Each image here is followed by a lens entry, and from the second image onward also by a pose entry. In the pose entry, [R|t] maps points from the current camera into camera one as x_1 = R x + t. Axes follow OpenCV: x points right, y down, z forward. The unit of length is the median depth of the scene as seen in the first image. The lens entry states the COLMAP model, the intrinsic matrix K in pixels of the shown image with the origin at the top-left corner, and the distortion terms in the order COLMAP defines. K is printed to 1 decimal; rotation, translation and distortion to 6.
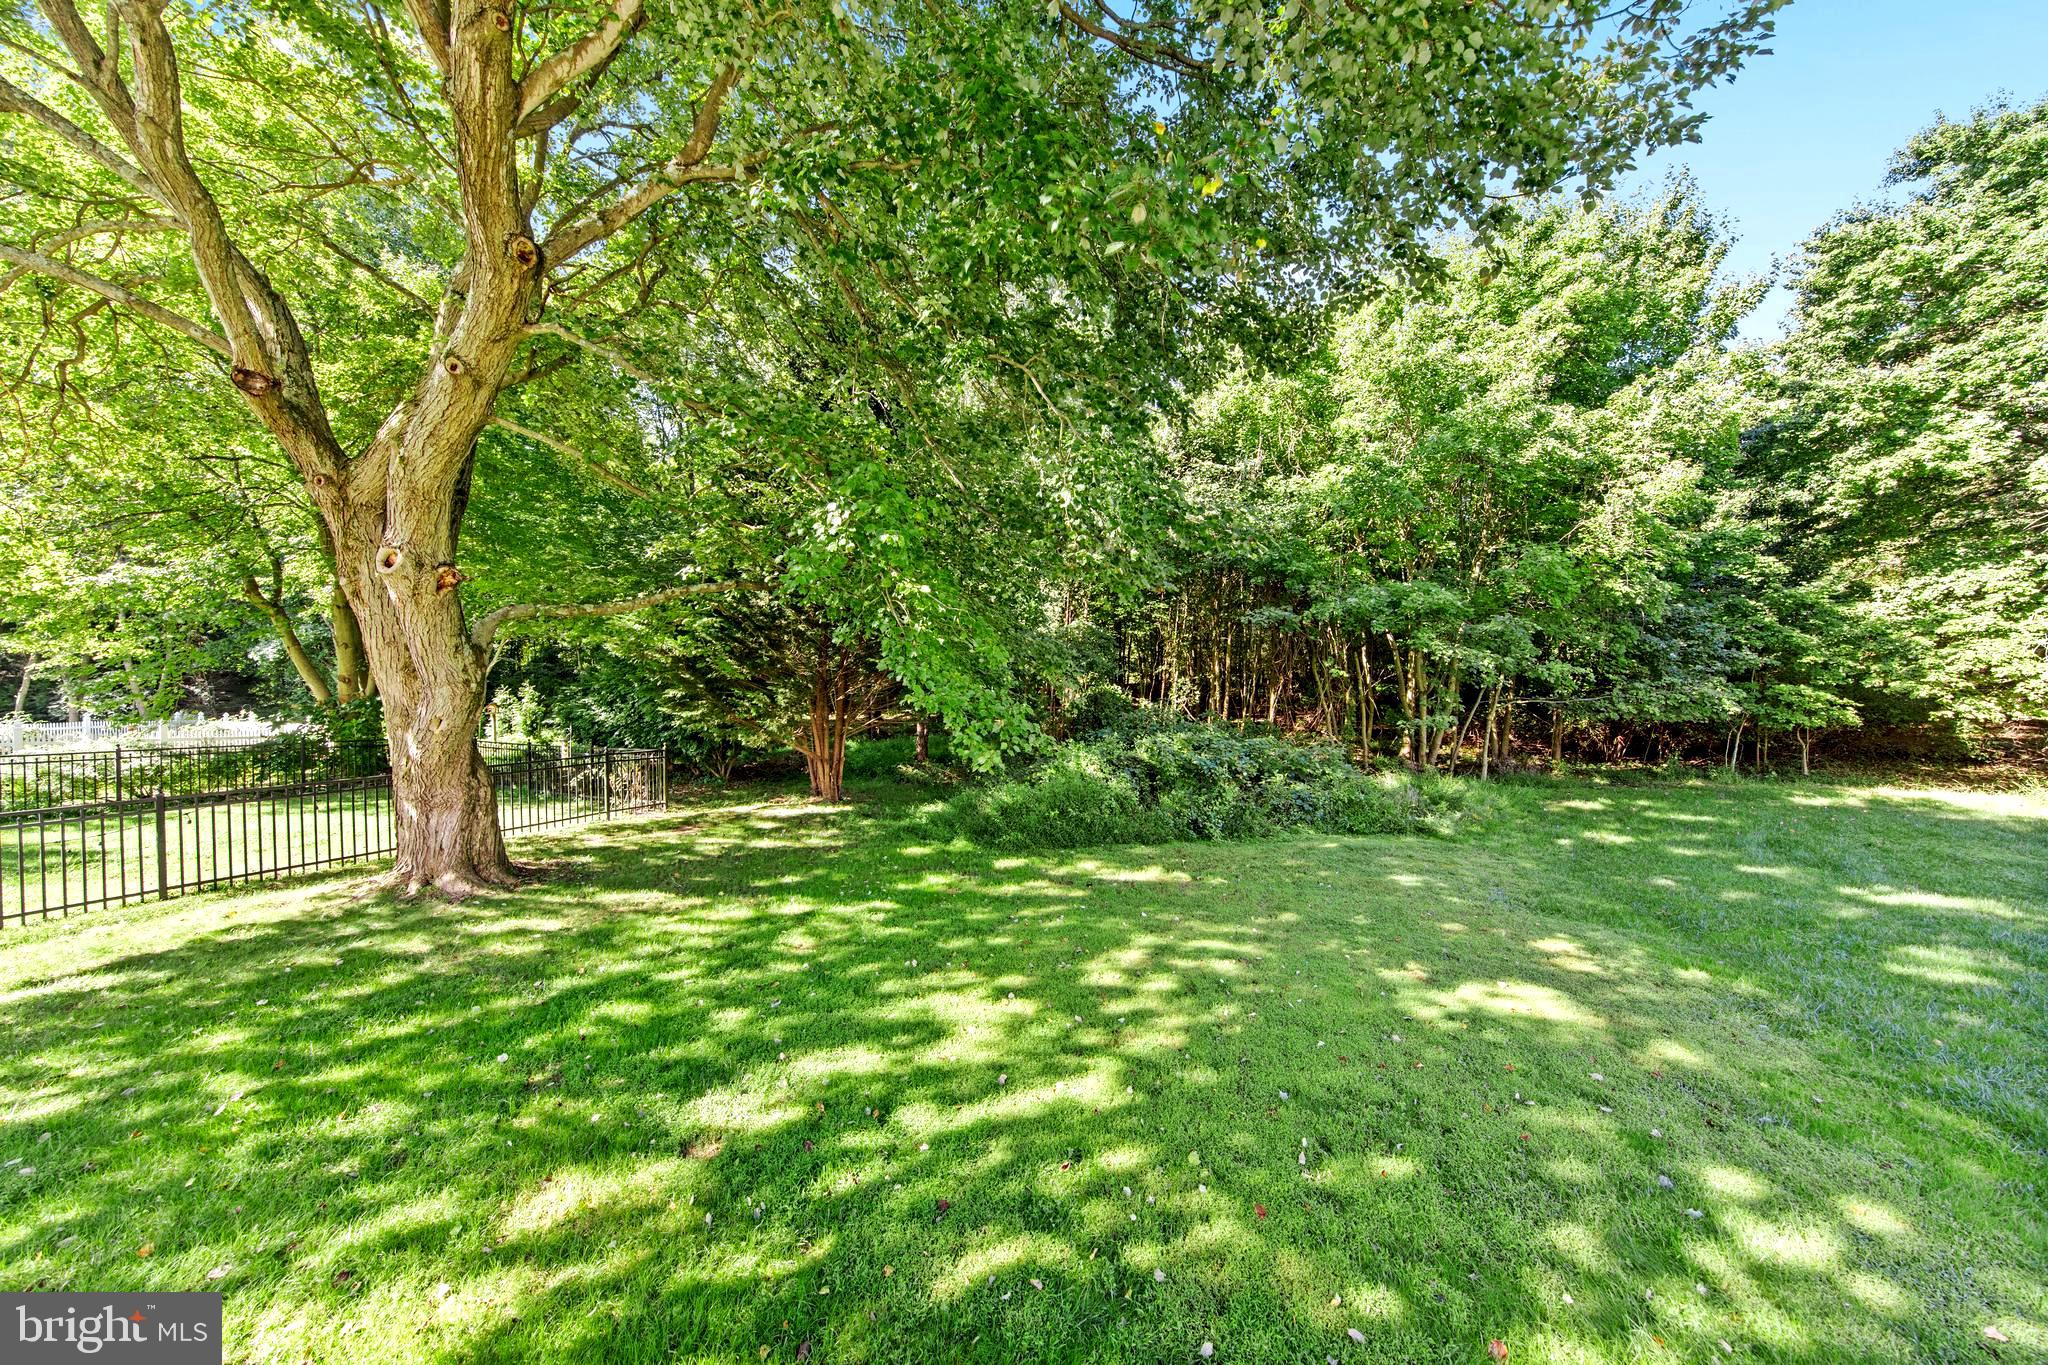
lens RADIAL K [[620.0, 0, 1005.6], [0, 620.0, 680.6], [0, 0, 1]] dist [0.002780, 0.000063]
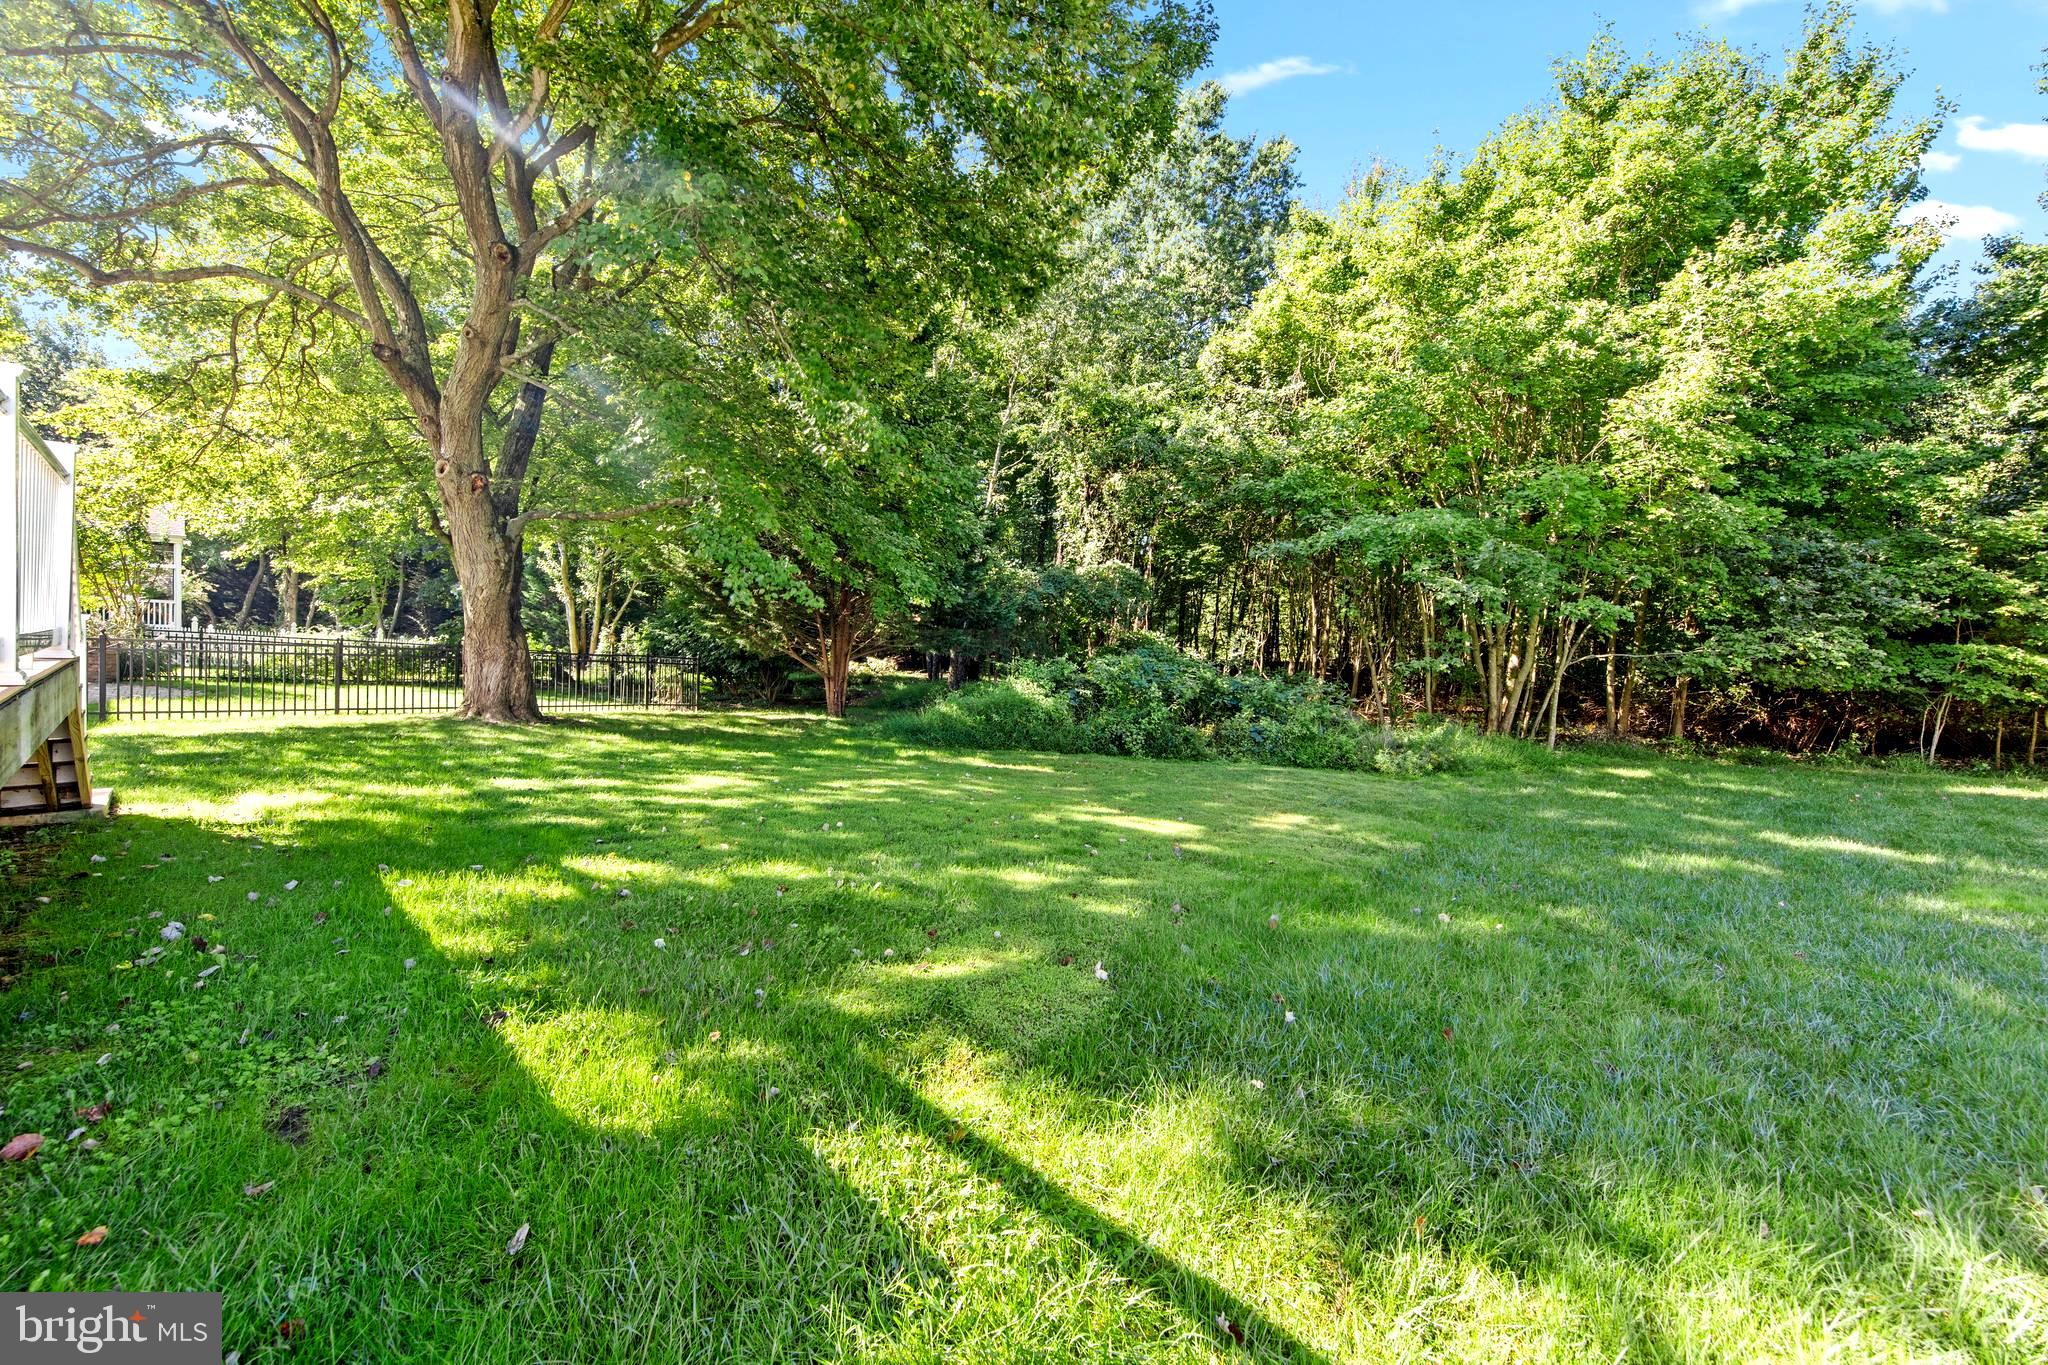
lens RADIAL K [[726.0, 0, 1038.6], [0, 726.0, 672.2], [0, 0, 1]] dist [0.001607, -0.000255]
pose [[0.971553, 0.047043, -0.232101, 0.377834], [-0.046410, 0.998889, 0.008189, 0.098244], [0.232229, 0.002816, 0.972657, -0.160386]]
